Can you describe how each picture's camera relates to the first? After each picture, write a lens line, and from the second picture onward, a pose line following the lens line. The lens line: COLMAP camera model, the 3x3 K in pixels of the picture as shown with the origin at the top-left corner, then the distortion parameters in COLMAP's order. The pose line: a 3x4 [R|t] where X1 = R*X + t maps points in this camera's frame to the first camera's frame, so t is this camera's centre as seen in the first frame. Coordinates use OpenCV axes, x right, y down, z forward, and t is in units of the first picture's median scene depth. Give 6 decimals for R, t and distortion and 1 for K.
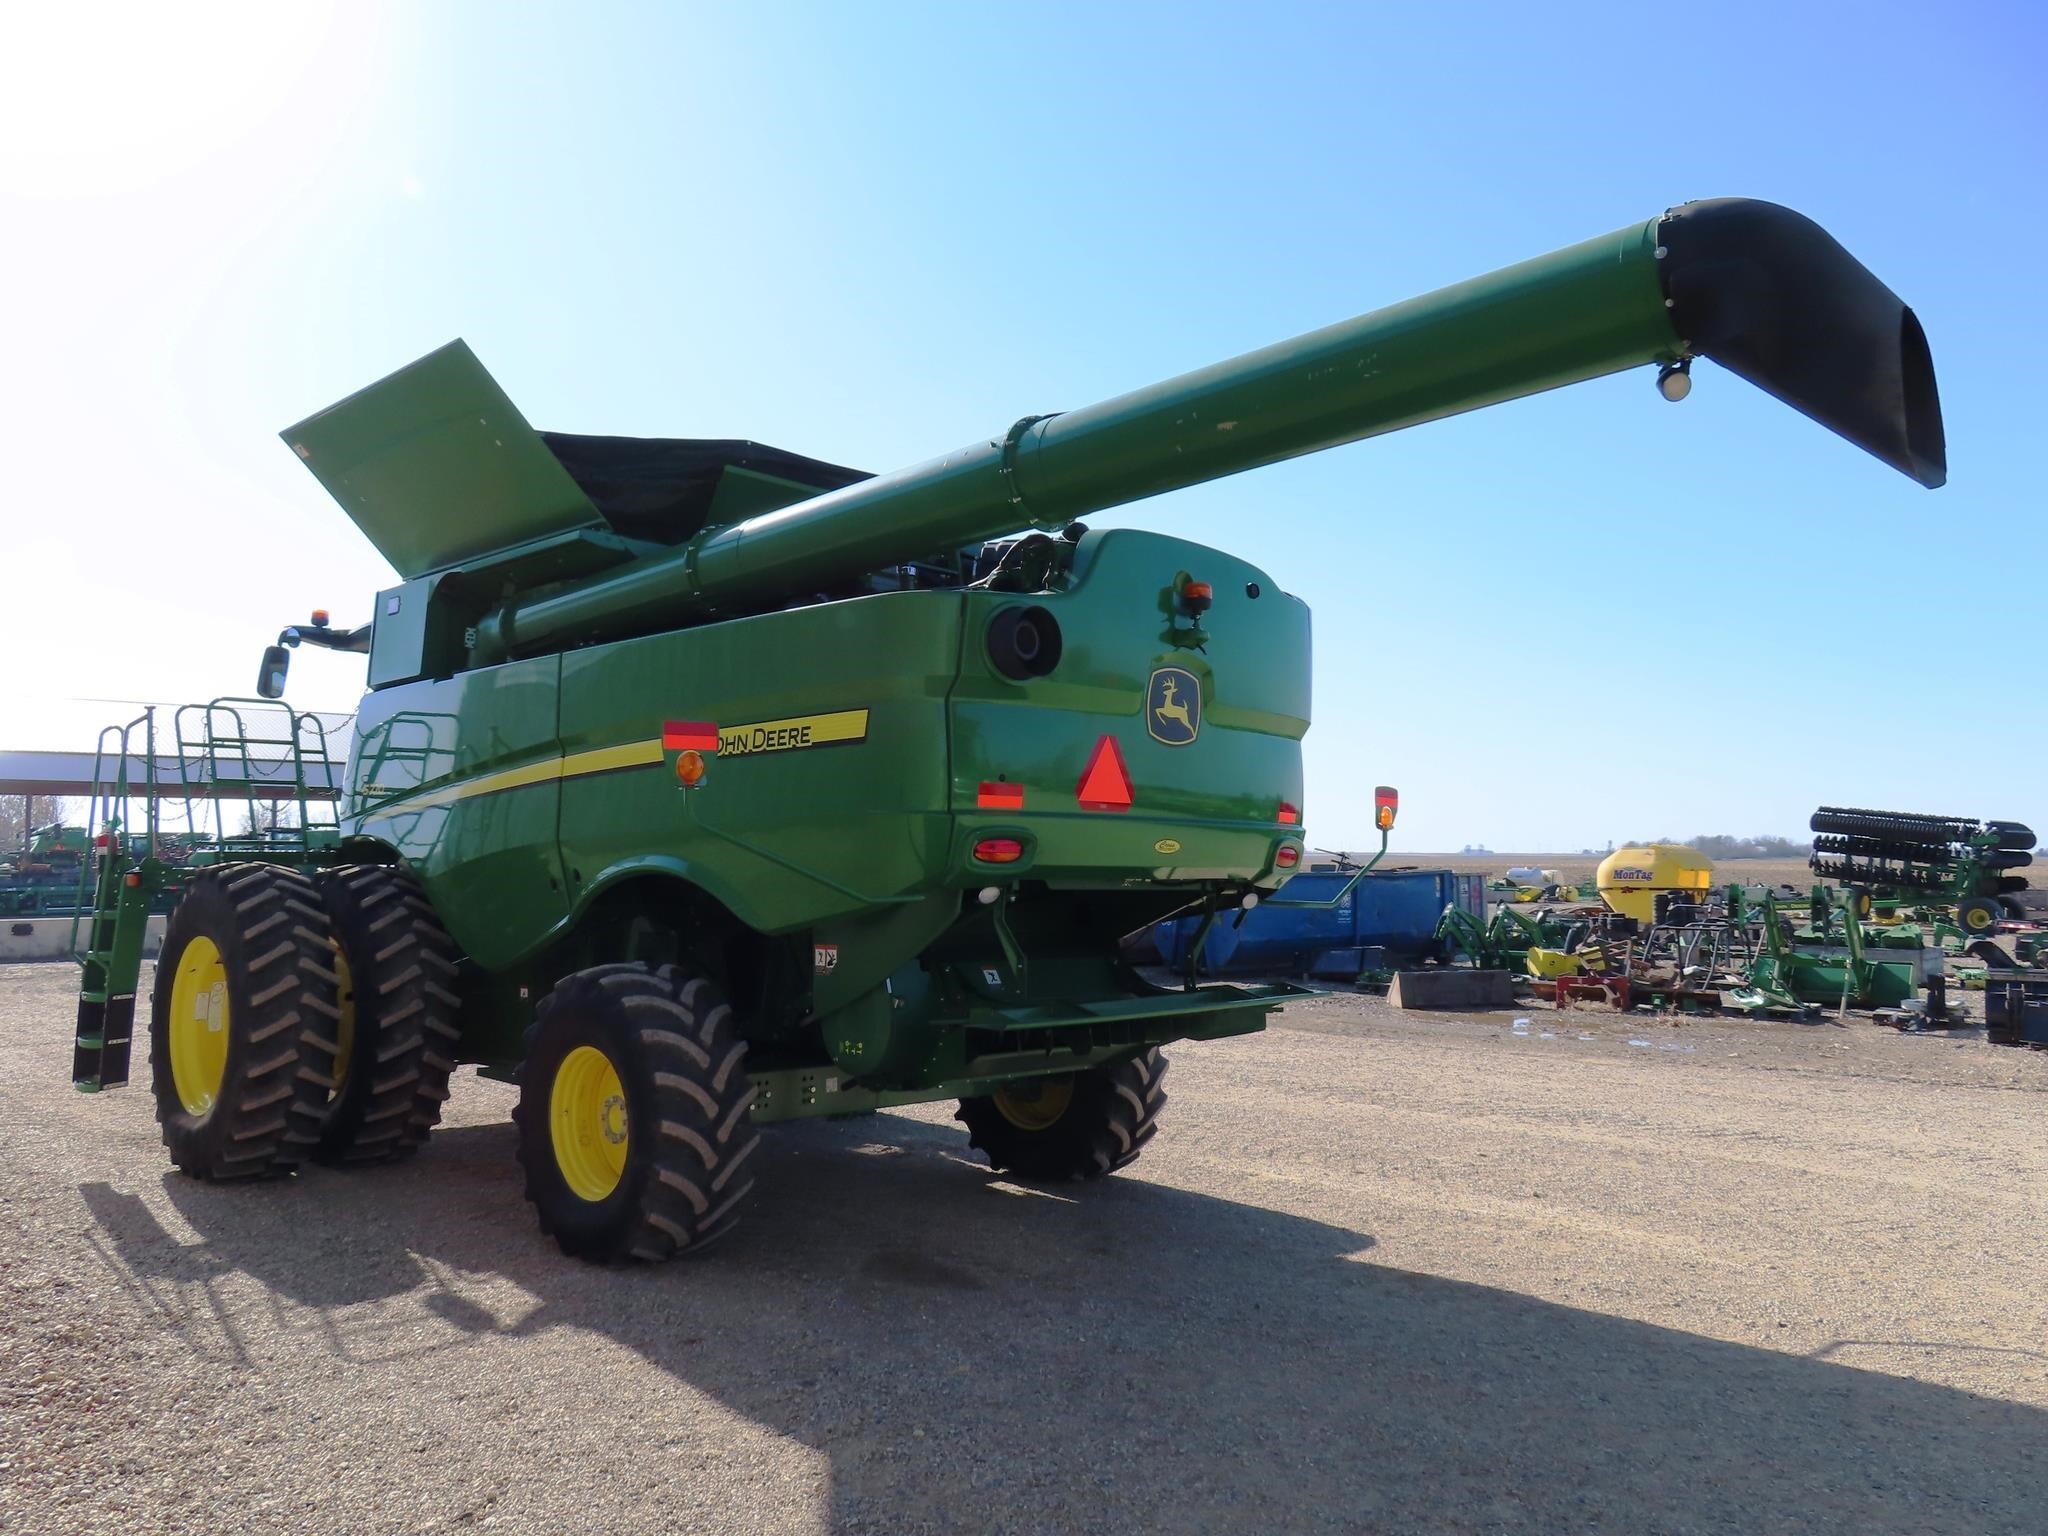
lens RADIAL K [[1462.2, 0, 1019.5], [0, 1462.2, 773.7], [0, 0, 1]] dist [-0.006503, -0.001136]
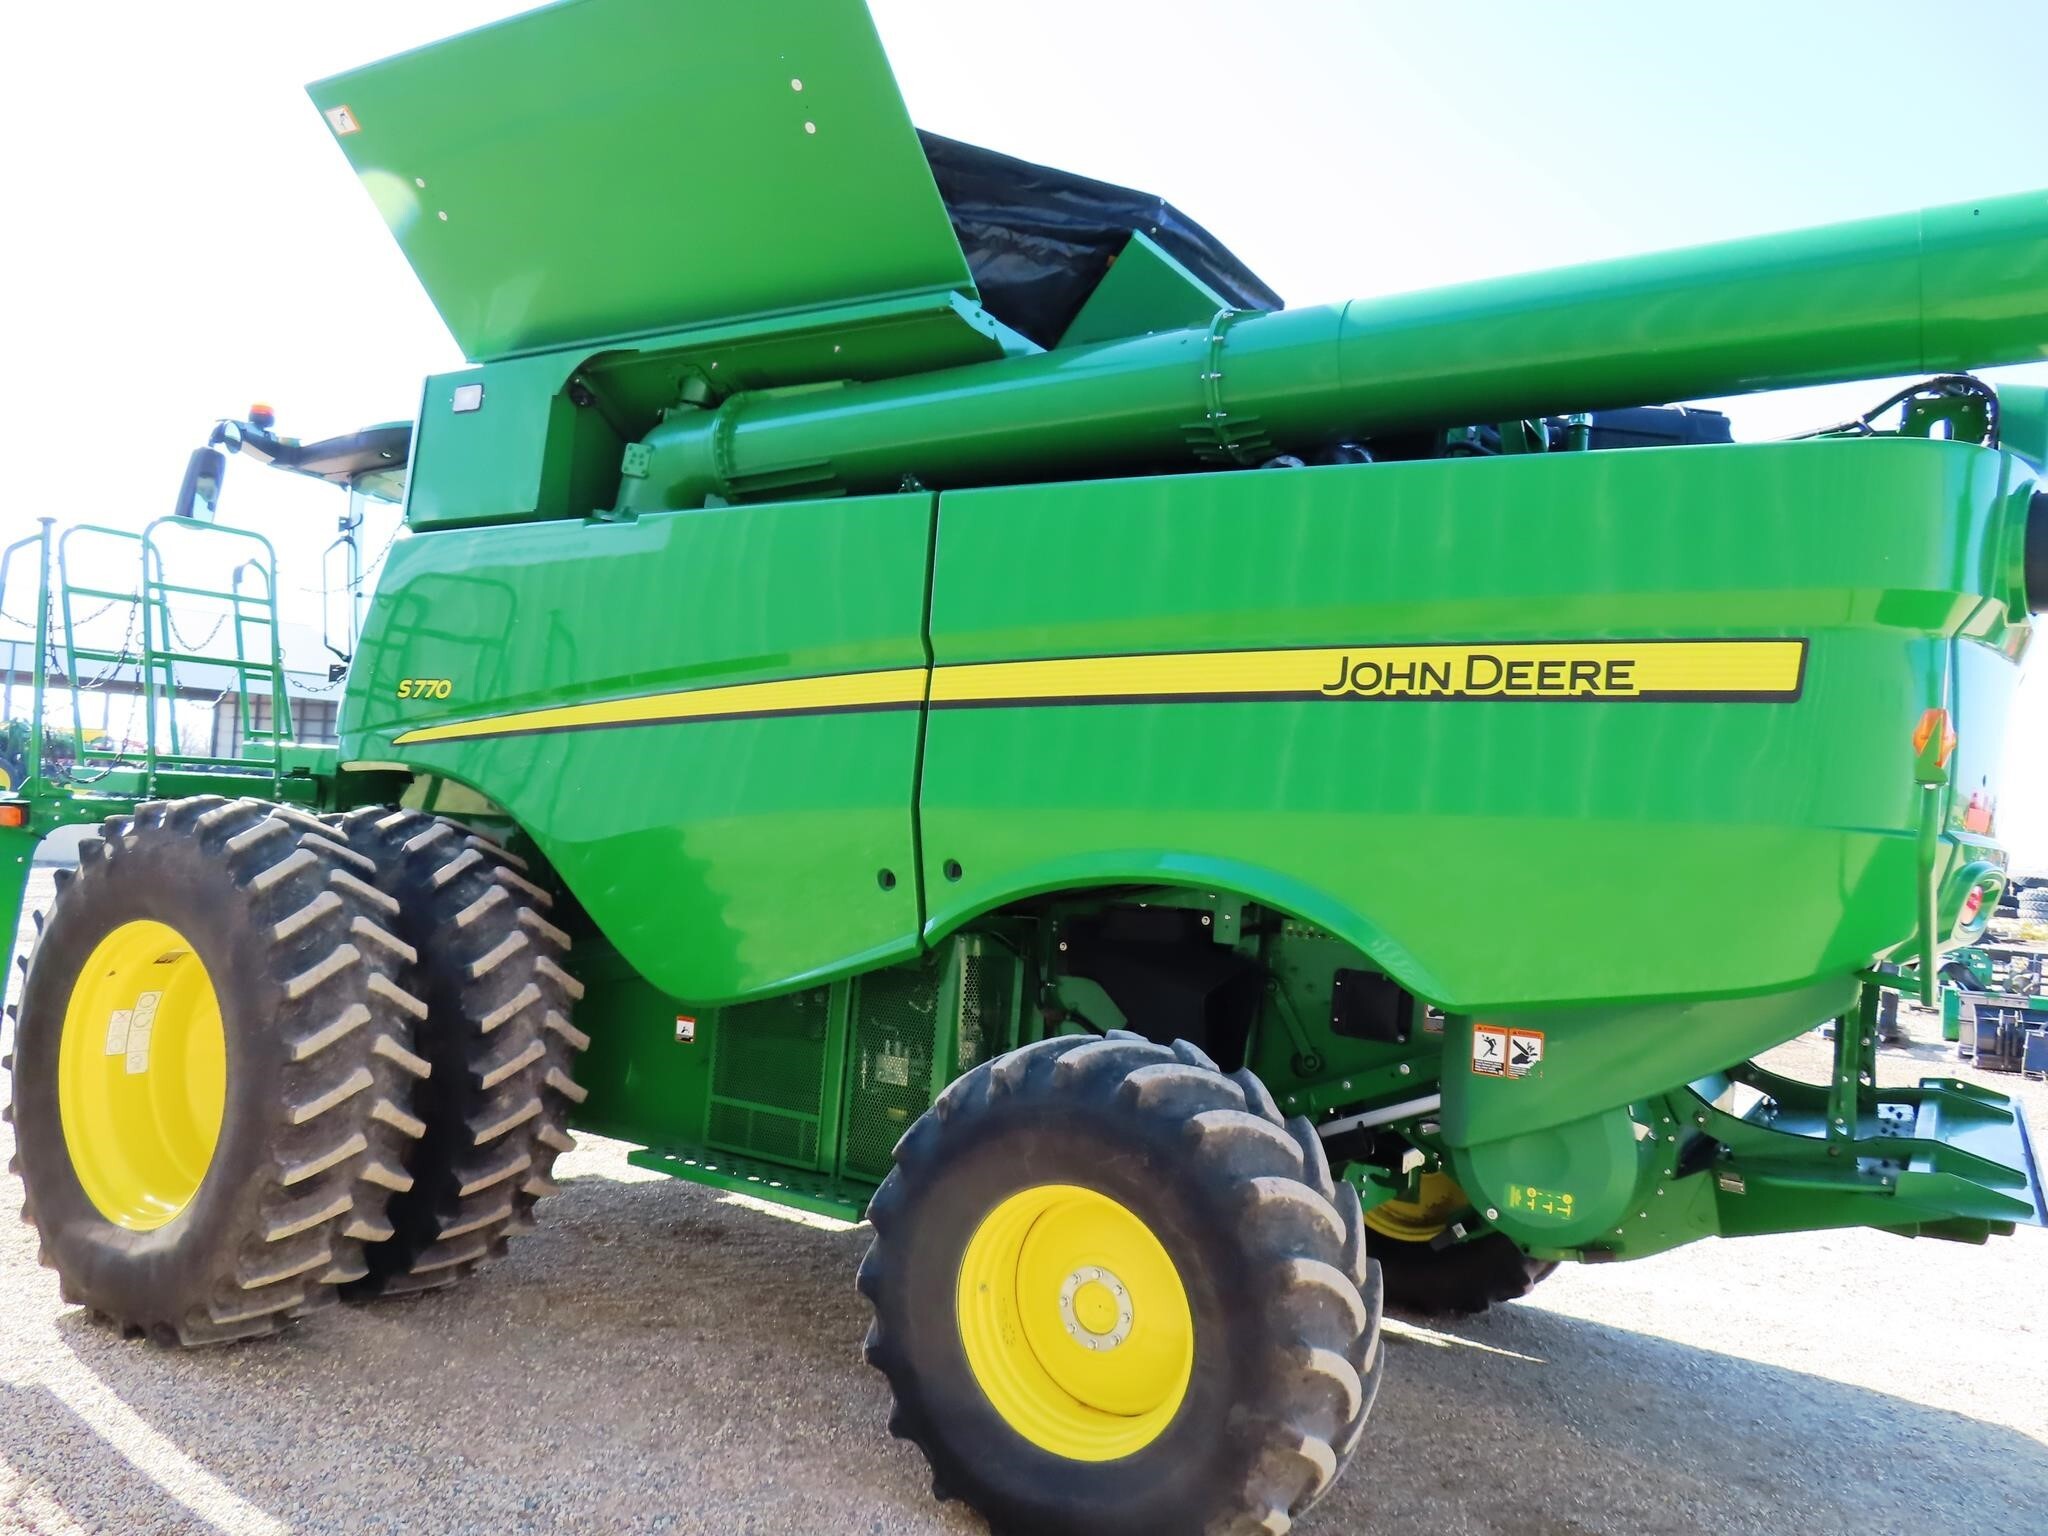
lens RADIAL K [[1482.0, 0, 1024.0], [0, 1482.0, 768.0], [0, 0, 1]] dist [-0.016247, 0.006791]
pose [[0.973454, 0.067394, 0.218736, -0.379368], [-0.075363, 0.996755, 0.028287, 0.008131], [-0.216120, -0.044020, 0.975374, 0.378687]]
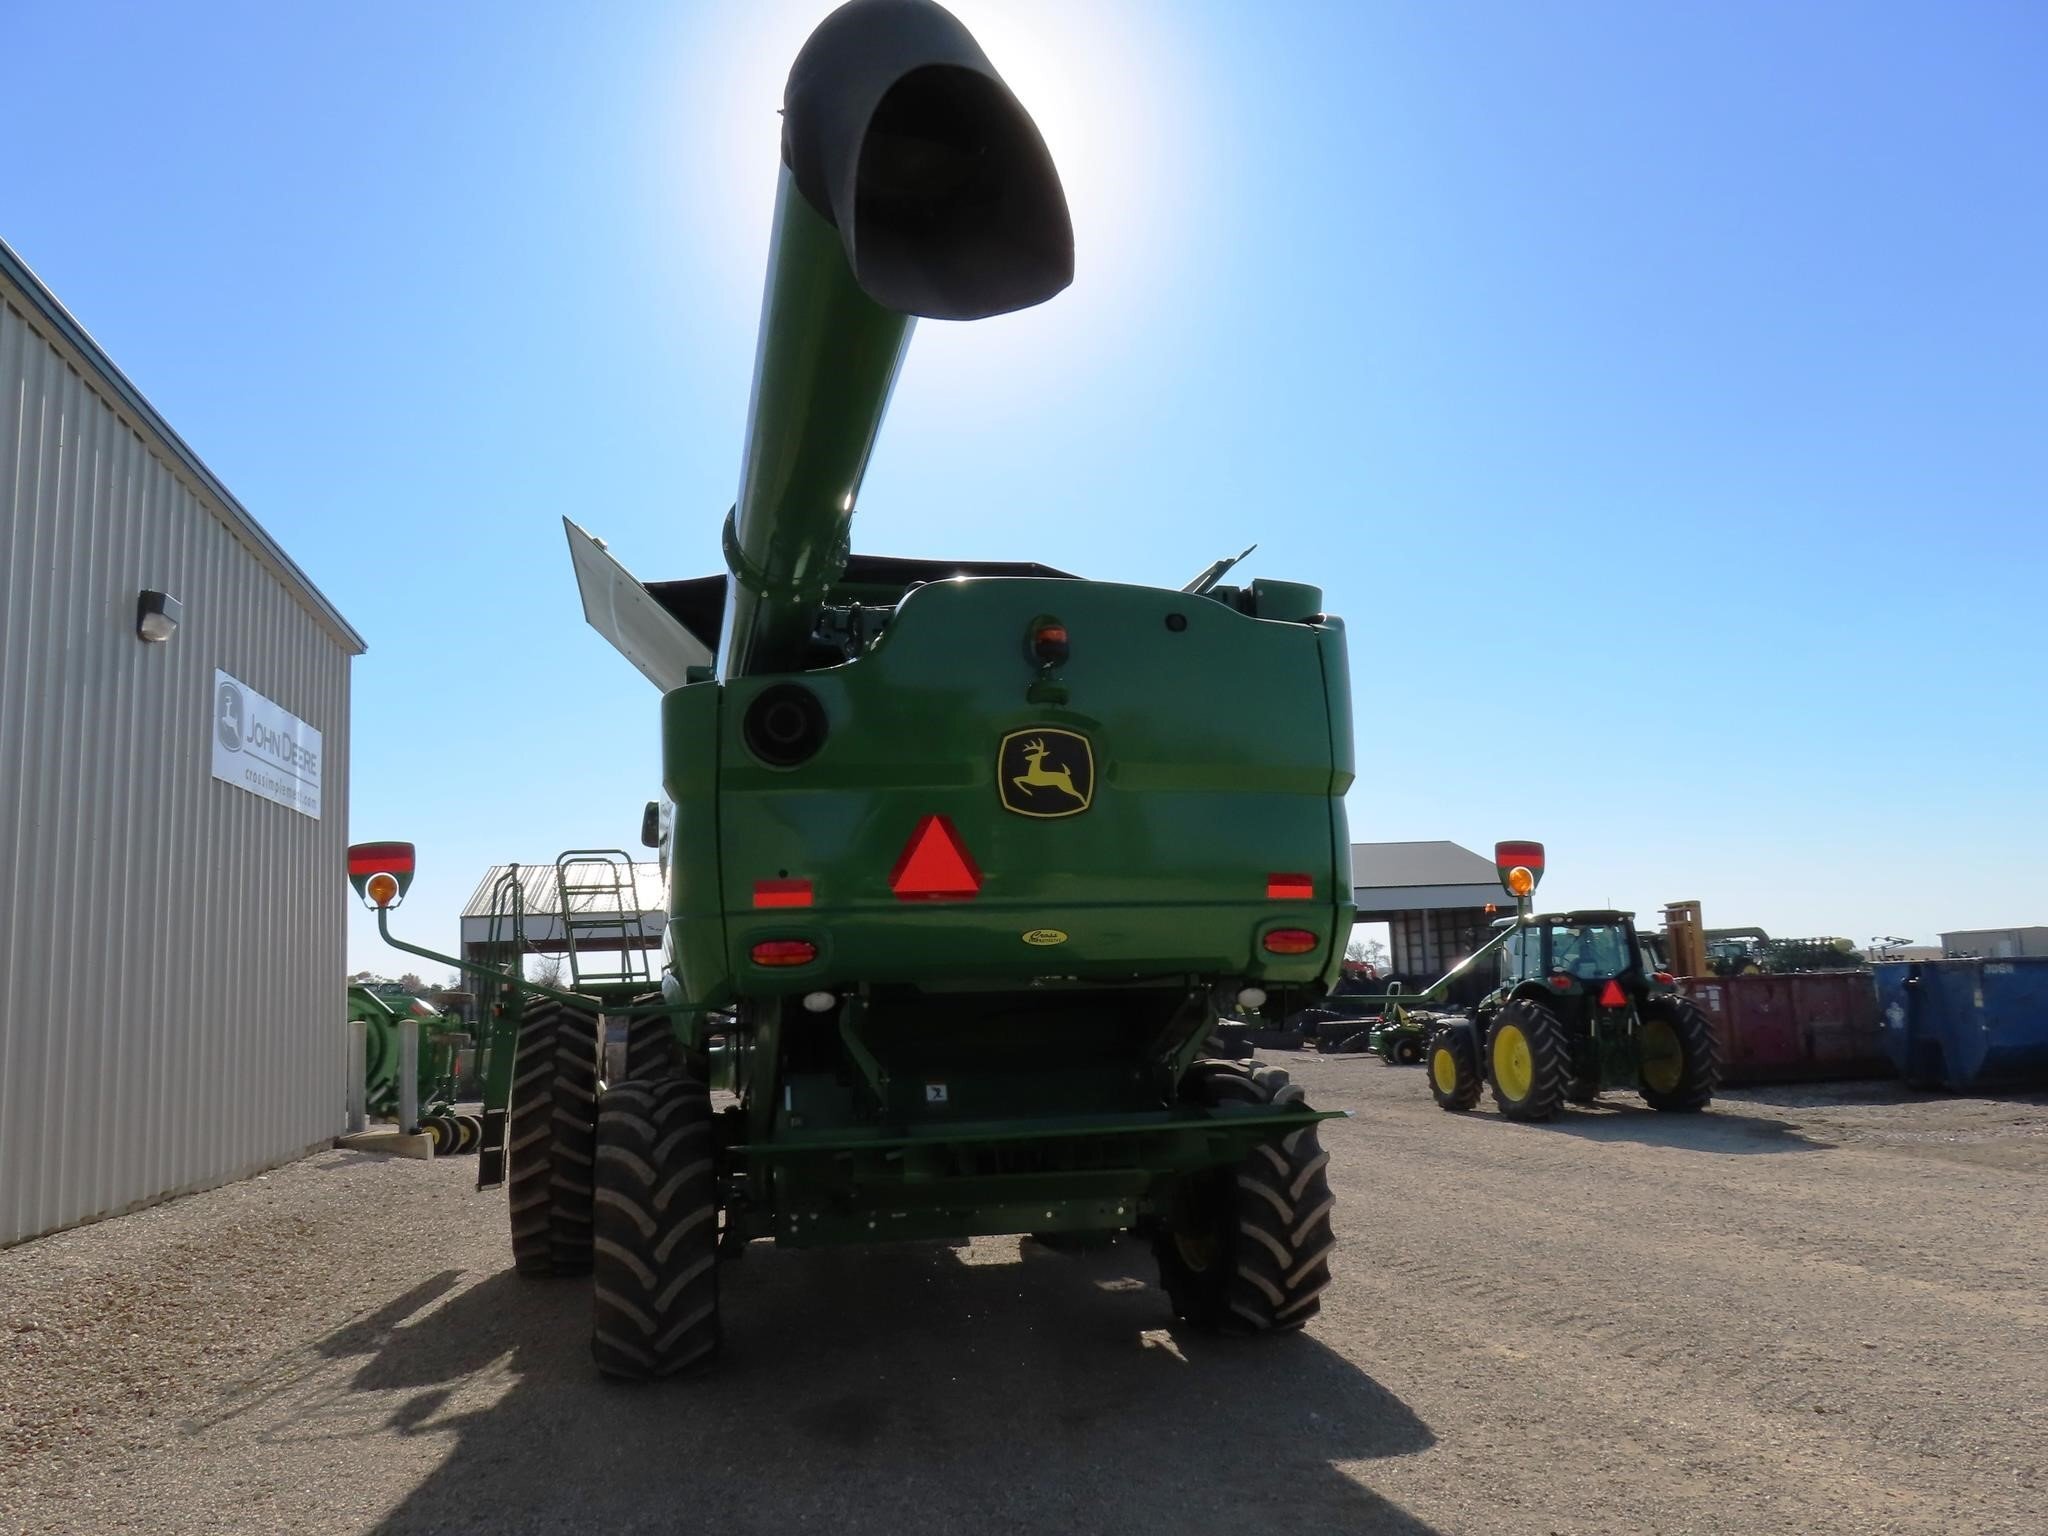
lens RADIAL K [[1482.0, 0, 1024.0], [0, 1482.0, 768.0], [0, 0, 1]] dist [-0.016247, 0.006791]
pose [[0.847393, -0.113883, -0.518609, 0.443003], [0.072241, 0.992374, -0.099879, 0.030073], [0.526029, 0.047172, 0.849158, 0.209622]]
